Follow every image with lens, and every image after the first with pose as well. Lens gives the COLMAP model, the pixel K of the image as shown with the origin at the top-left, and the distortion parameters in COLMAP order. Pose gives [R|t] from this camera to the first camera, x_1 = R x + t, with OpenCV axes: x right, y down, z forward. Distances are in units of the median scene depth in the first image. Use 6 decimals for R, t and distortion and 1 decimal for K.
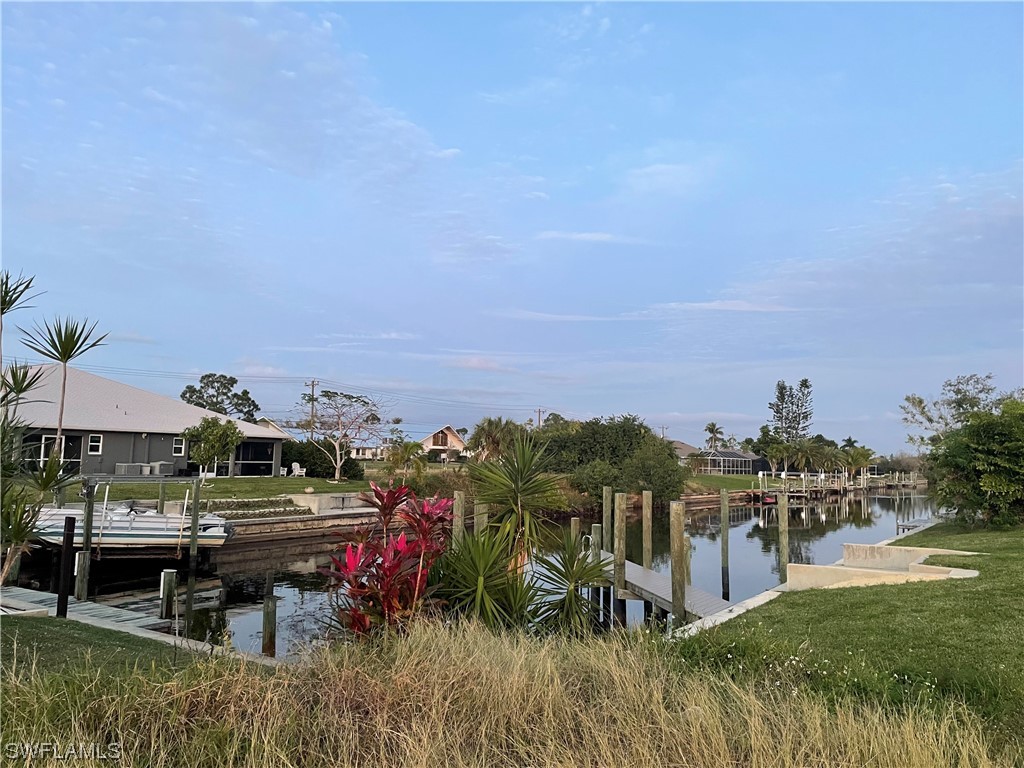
lens RADIAL K [[777.9, 0, 508.7], [0, 777.9, 381.5], [0, 0, 1]] dist [0.100418, -0.128037]
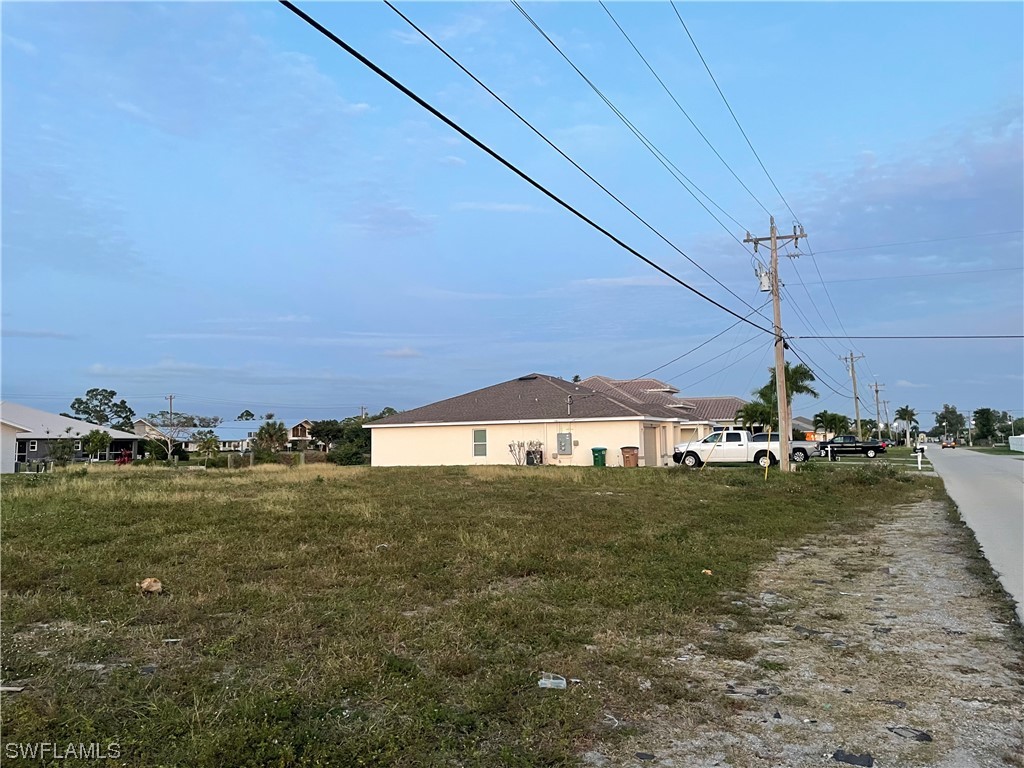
lens RADIAL K [[777.9, 0, 508.7], [0, 777.9, 381.5], [0, 0, 1]] dist [0.100418, -0.128037]
pose [[0.992550, -0.028143, 0.118544, 0.147340], [0.025875, 0.999452, 0.020621, -0.031450], [-0.119060, -0.017400, 0.992735, -0.383230]]
